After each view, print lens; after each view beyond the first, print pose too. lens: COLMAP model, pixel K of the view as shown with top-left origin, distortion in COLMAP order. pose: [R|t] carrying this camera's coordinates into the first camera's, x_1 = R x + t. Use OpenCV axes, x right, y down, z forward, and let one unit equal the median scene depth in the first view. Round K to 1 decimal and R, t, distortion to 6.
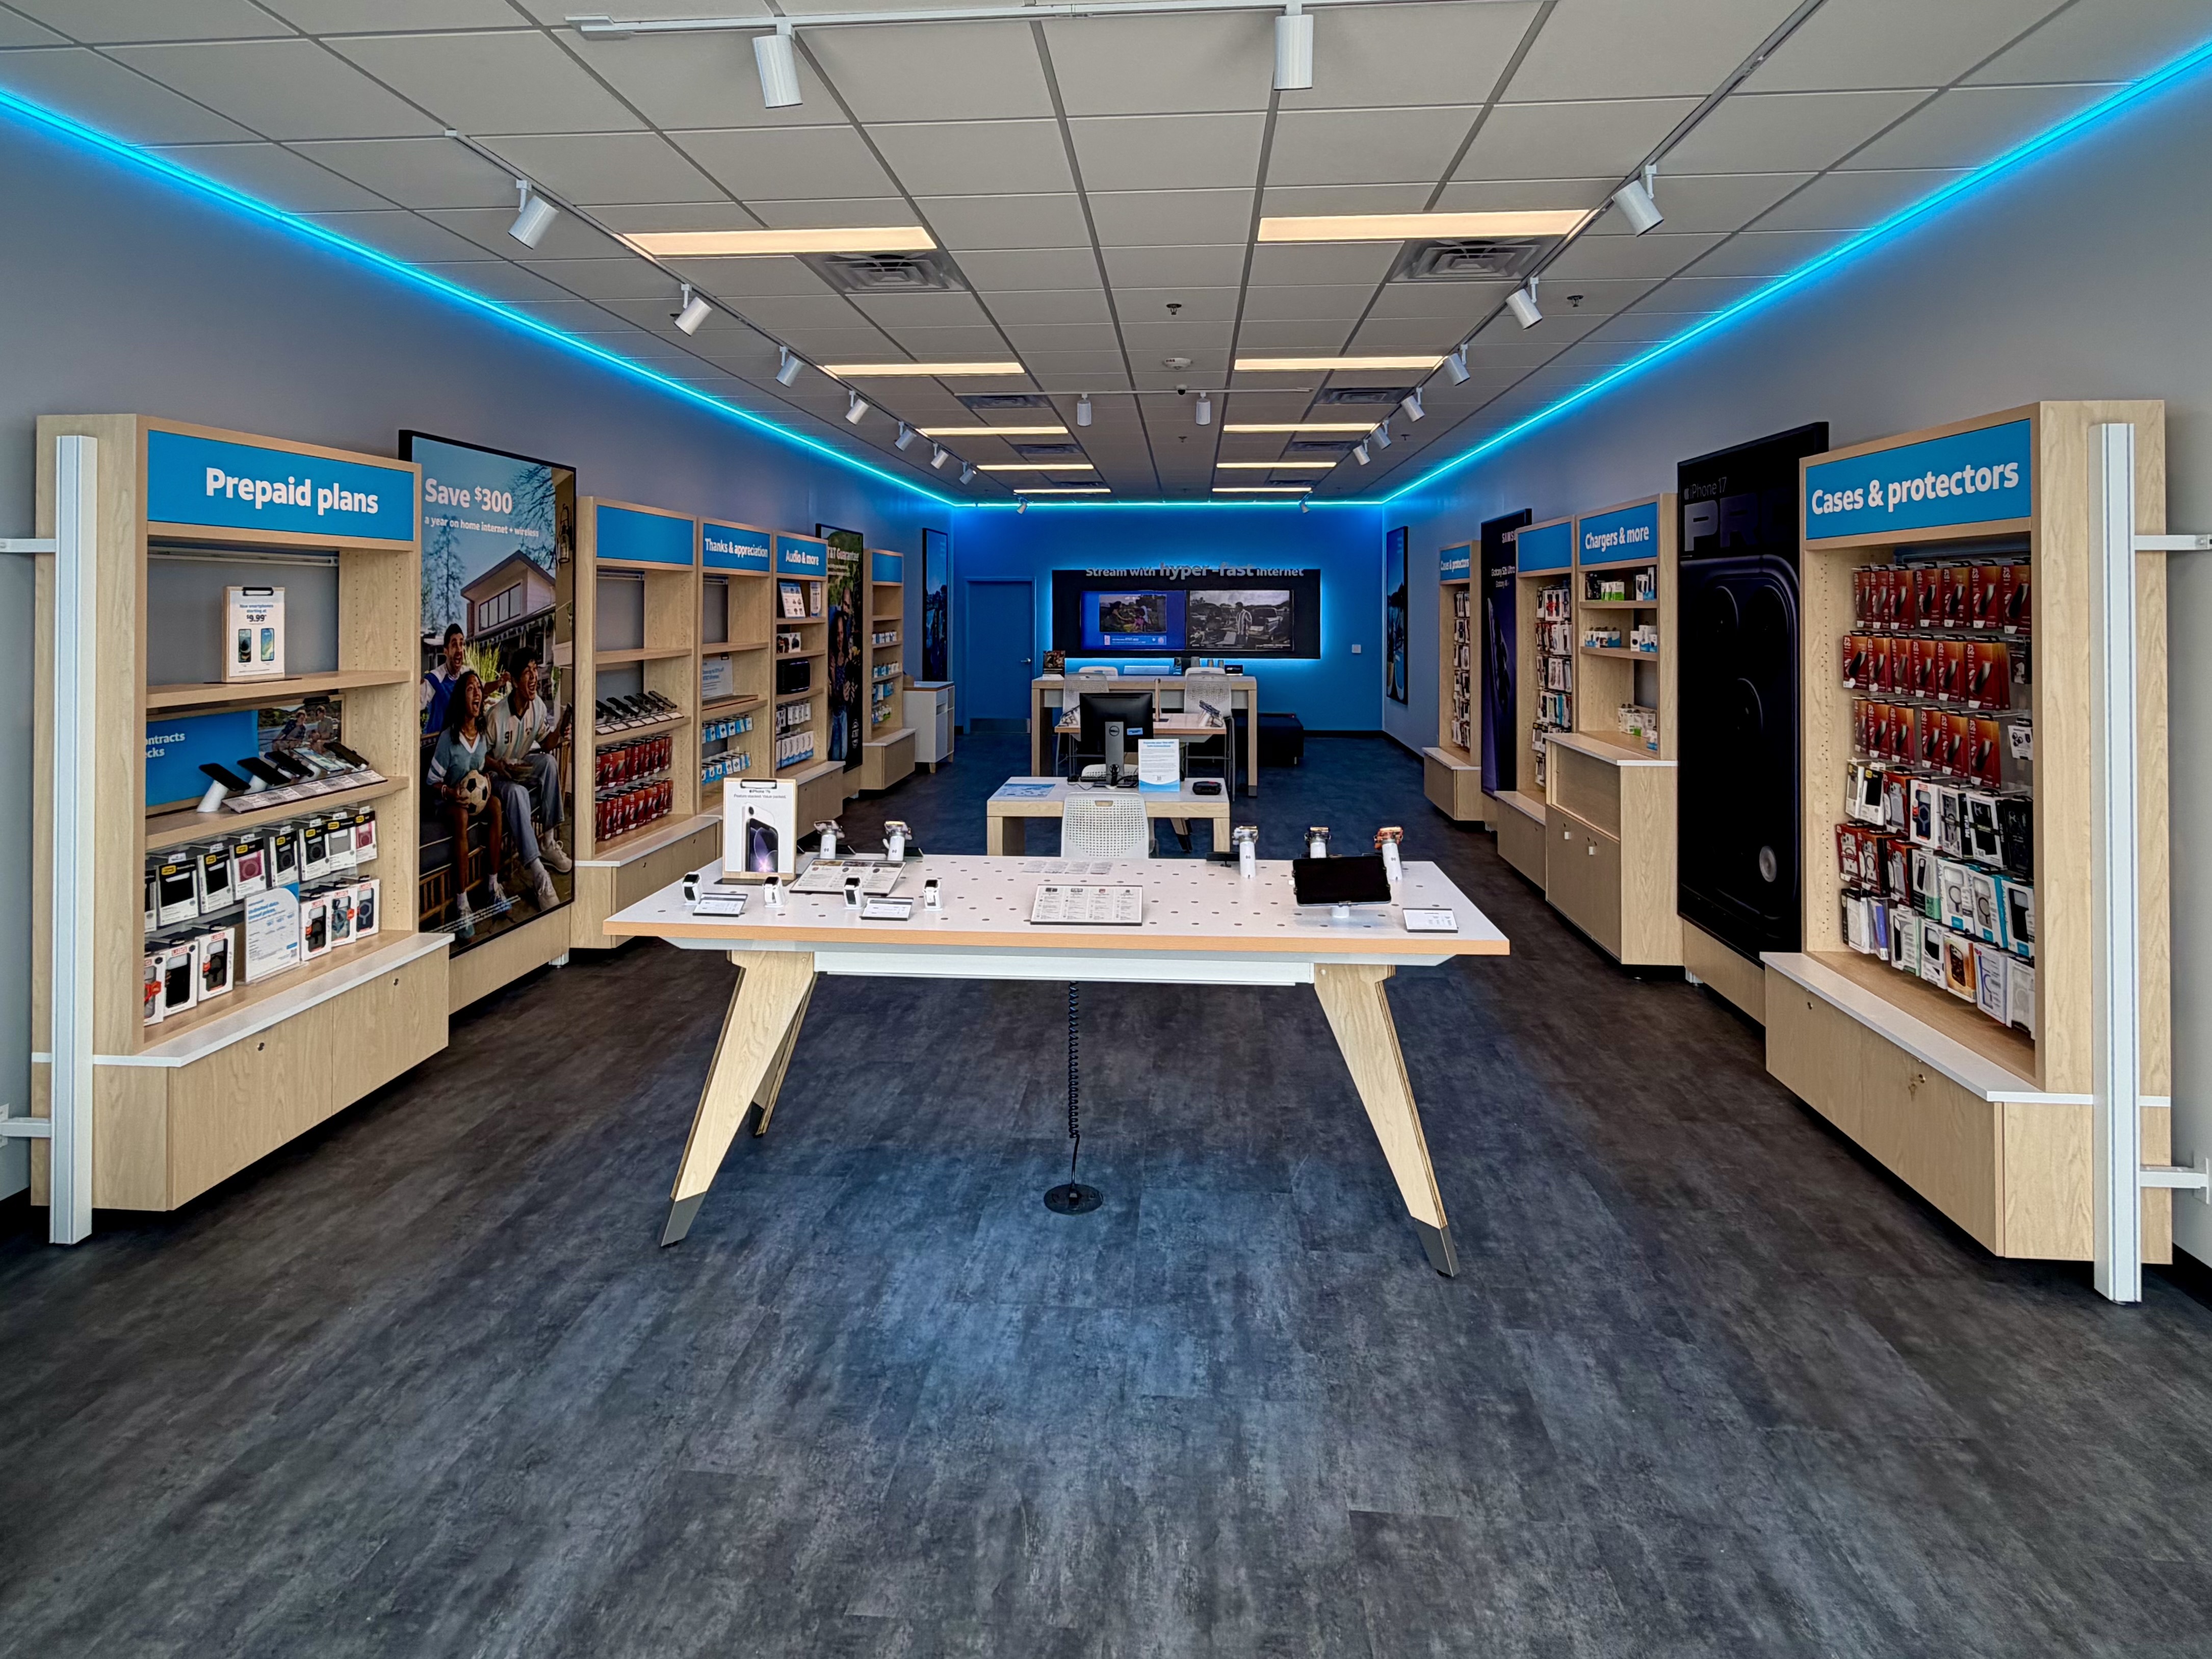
lens RADIAL K [[1146.5, 0, 1104.4], [0, 1146.5, 763.8], [0, 0, 1]] dist [0.001842, -0.001559]
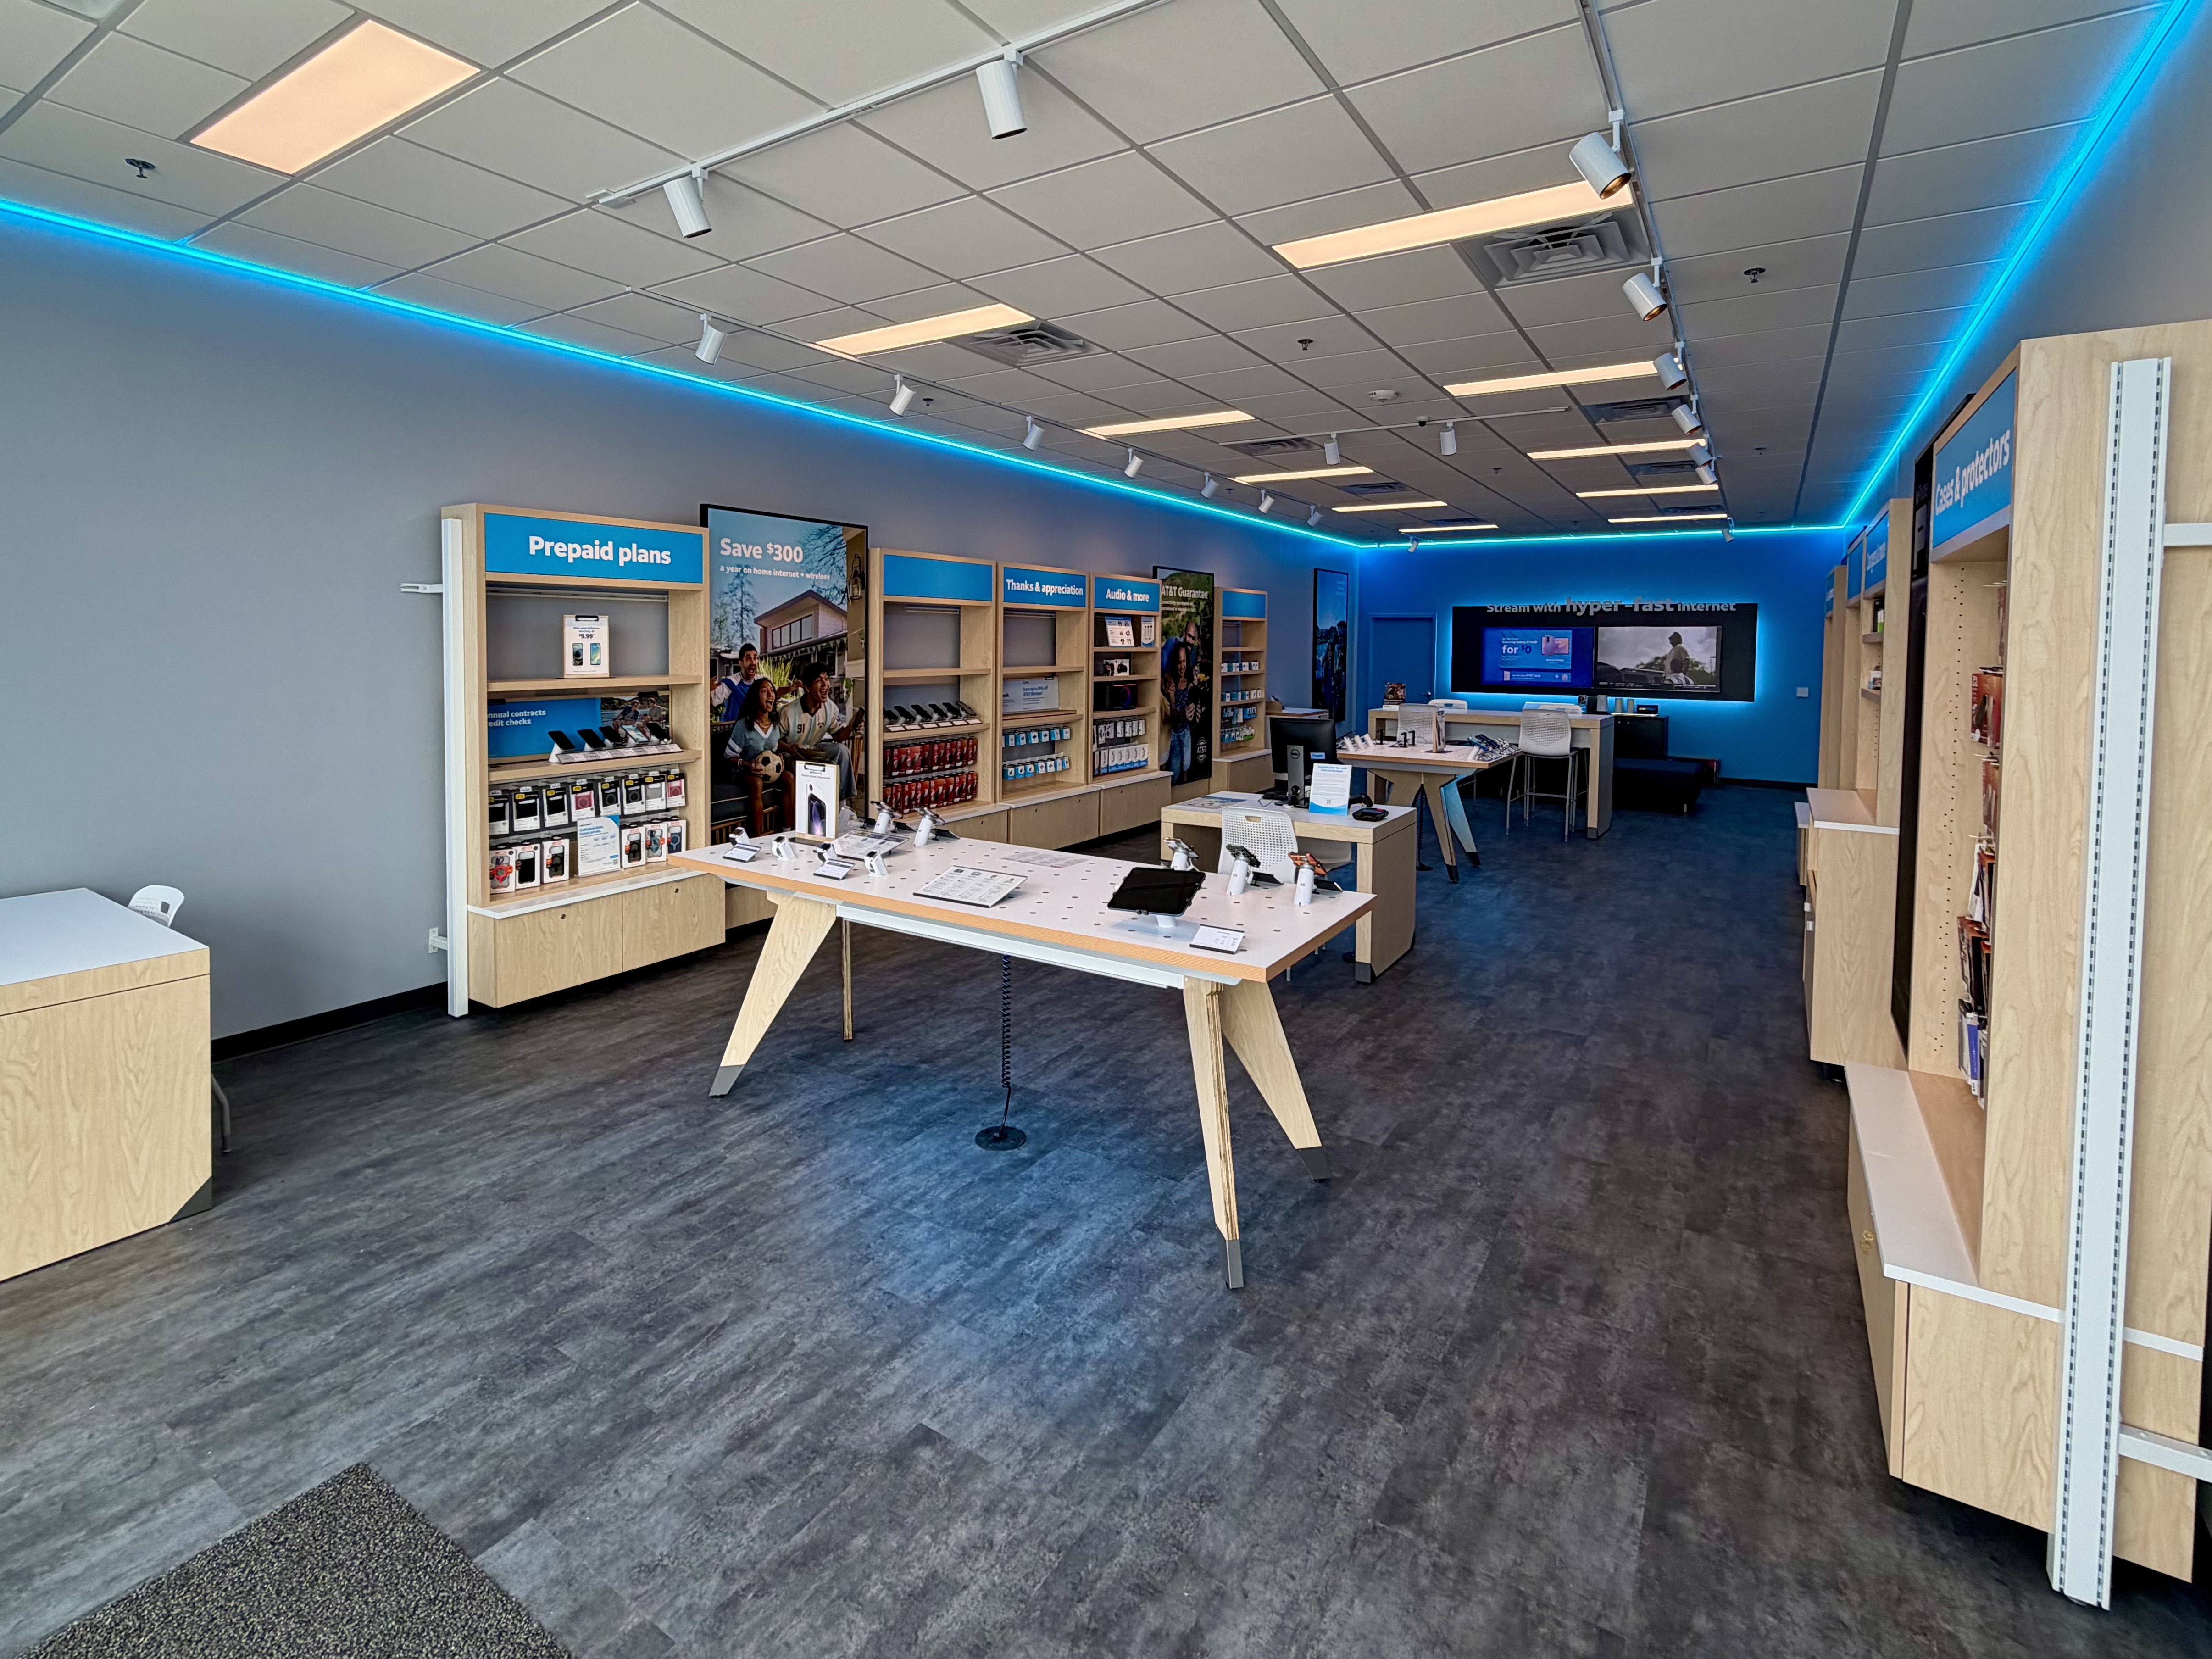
lens RADIAL K [[1020.4, 0, 1106.0], [0, 1020.4, 829.5], [0, 0, 1]] dist [0.000771, 0.000275]
pose [[0.880458, 0.094085, -0.464696, 0.469959], [-0.073803, 0.995363, 0.061692, -0.006753], [0.468346, -0.020021, 0.883318, 0.120666]]
